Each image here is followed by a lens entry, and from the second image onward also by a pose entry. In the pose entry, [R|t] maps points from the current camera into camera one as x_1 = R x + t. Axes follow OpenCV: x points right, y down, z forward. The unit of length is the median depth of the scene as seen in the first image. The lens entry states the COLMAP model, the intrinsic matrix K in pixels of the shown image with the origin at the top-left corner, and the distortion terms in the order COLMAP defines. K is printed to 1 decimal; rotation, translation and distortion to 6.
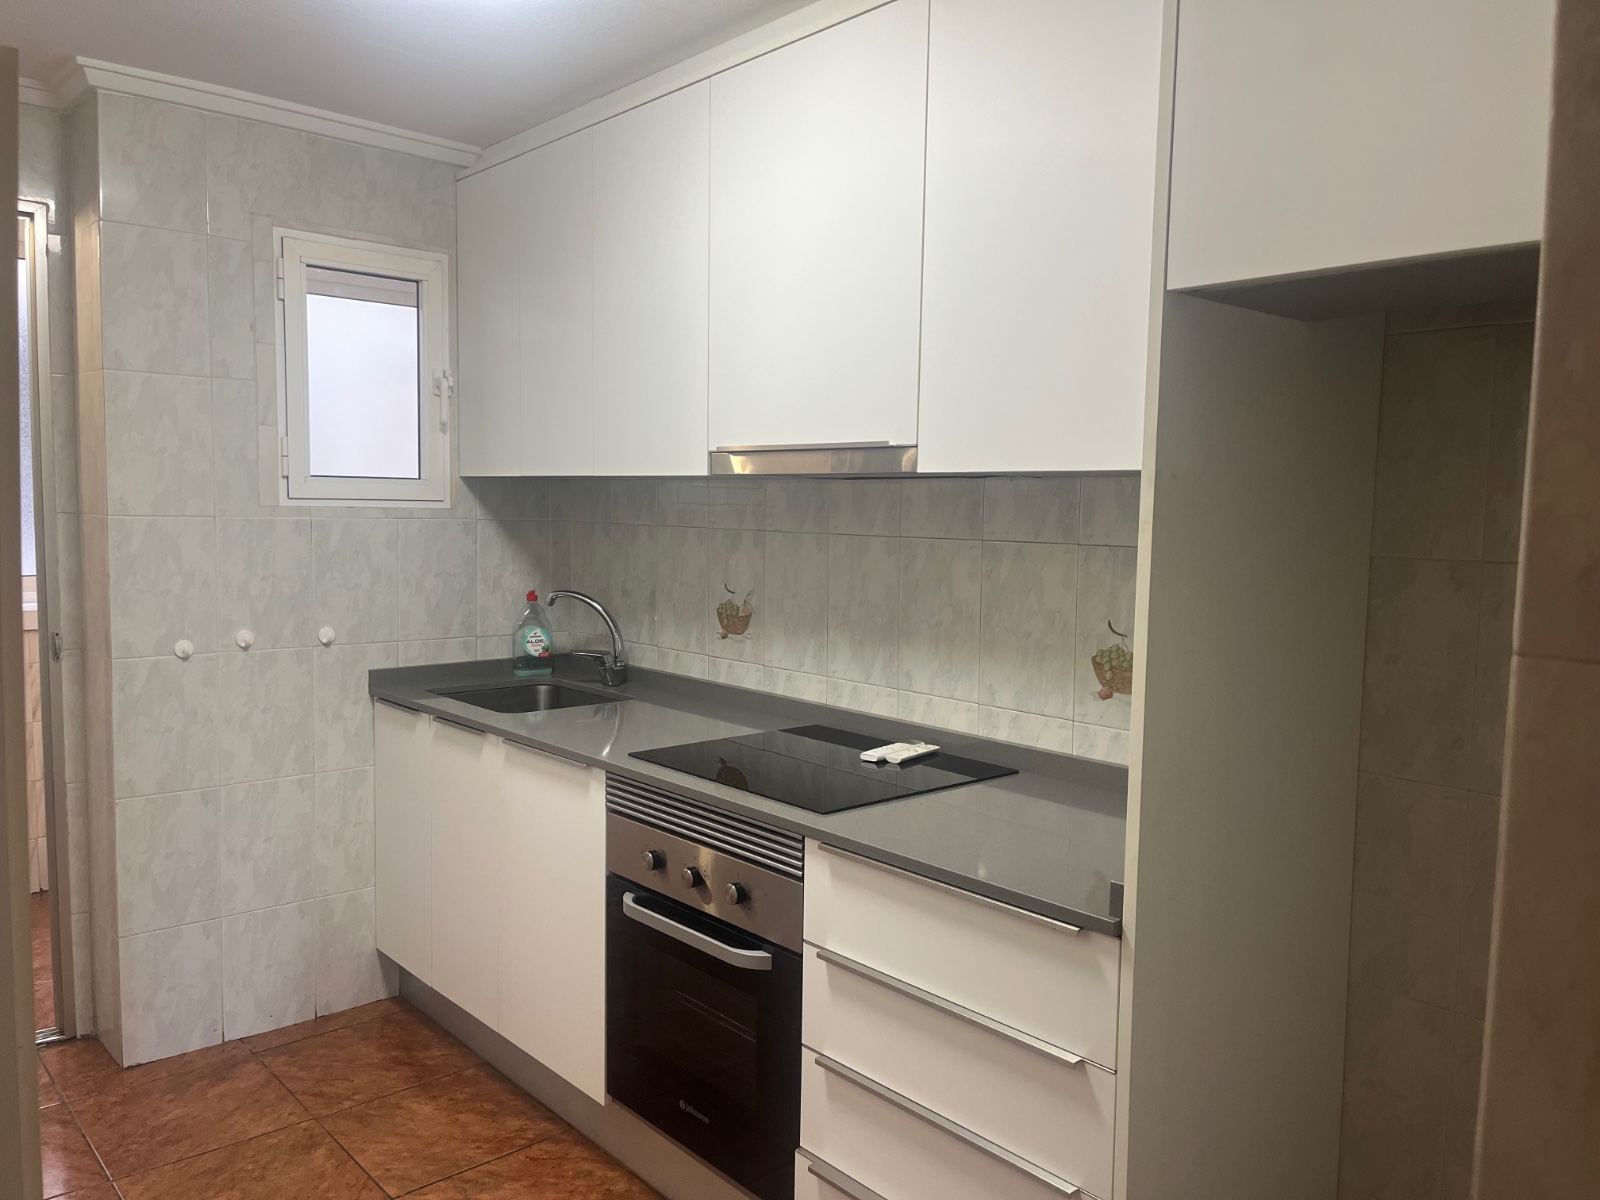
lens RADIAL K [[1211.7, 0, 793.8], [0, 1211.7, 573.0], [0, 0, 1]] dist [0.029237, -0.039125]
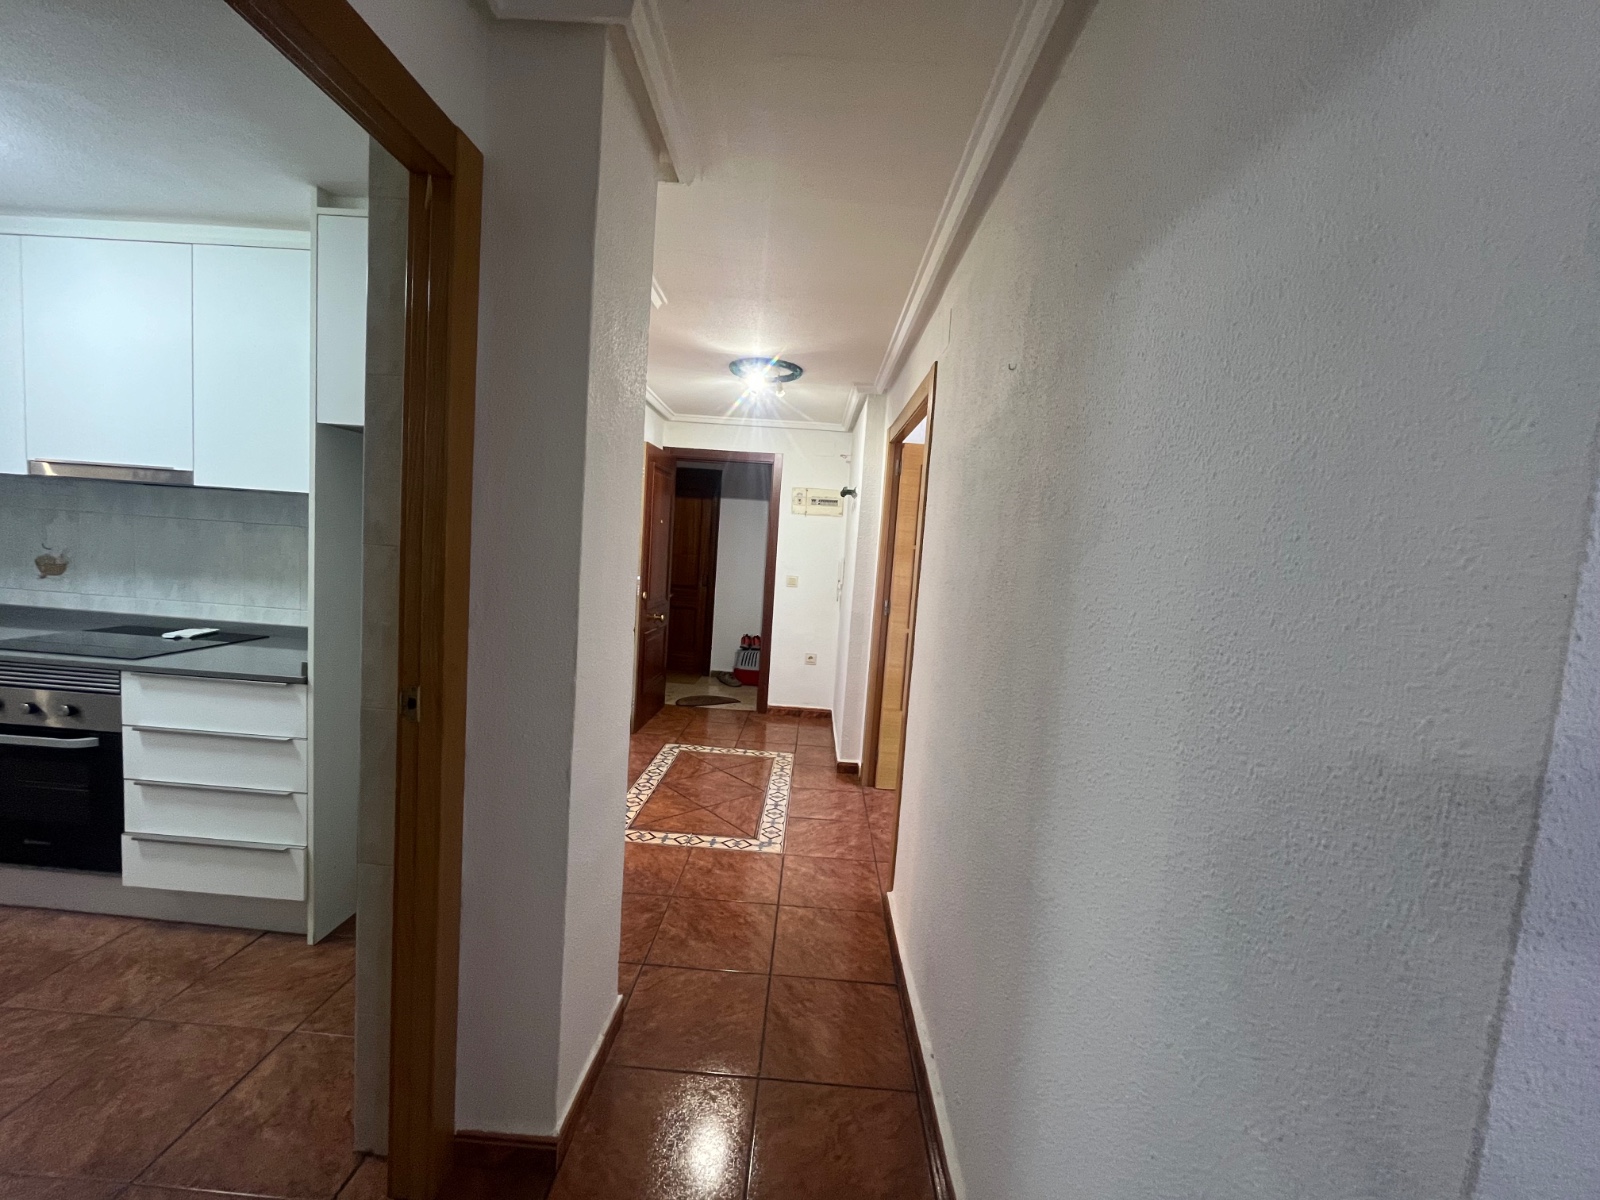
lens RADIAL K [[654.7, 0, 792.0], [0, 654.7, 596.4], [0, 0, 1]] dist [-0.001863, 0.001400]
pose [[0.689364, -0.033016, 0.723662, -0.003113], [-0.007872, 0.998560, 0.053057, 0.030858], [-0.724372, -0.042273, 0.688112, -0.393374]]
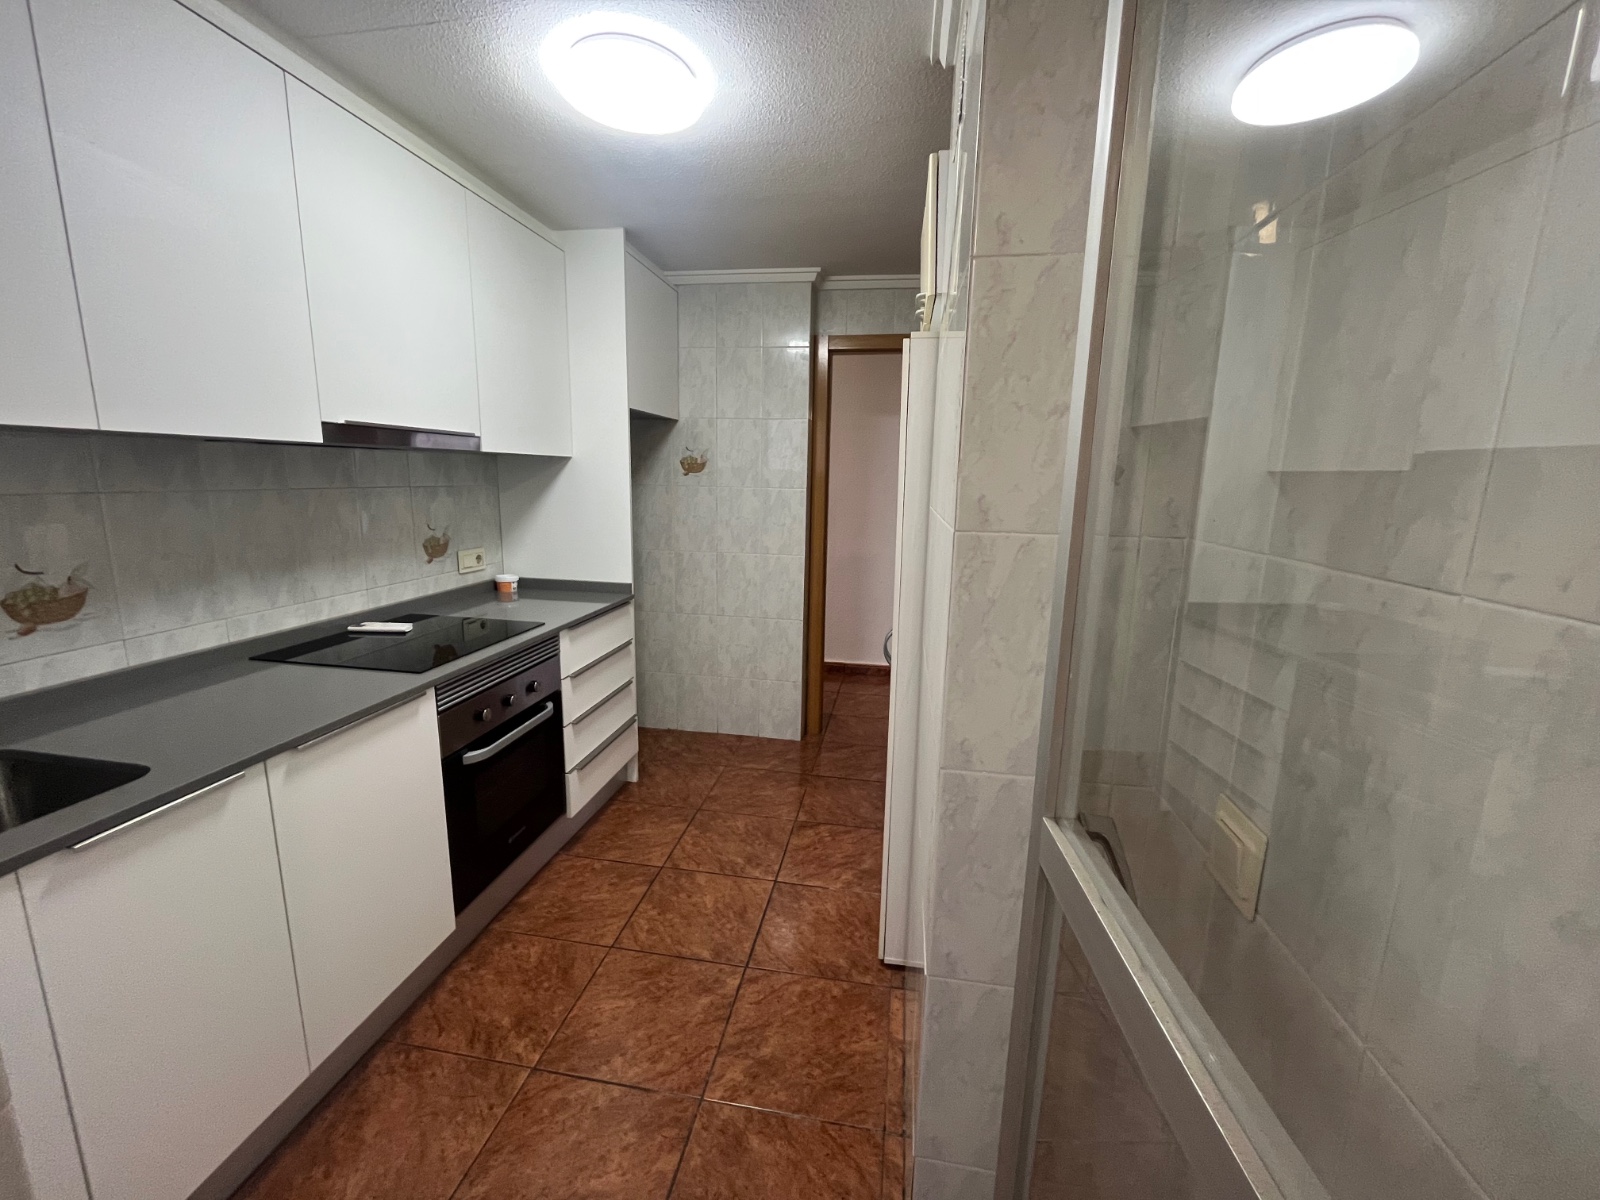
lens RADIAL K [[654.7, 0, 810.8], [0, 654.7, 599.5], [0, 0, 1]] dist [-0.001863, 0.001400]
pose [[-0.638832, -0.168353, 0.750700, -0.916197], [0.022076, 0.971351, 0.236623, -0.076289], [-0.769029, 0.167735, -0.616814, 1.125821]]
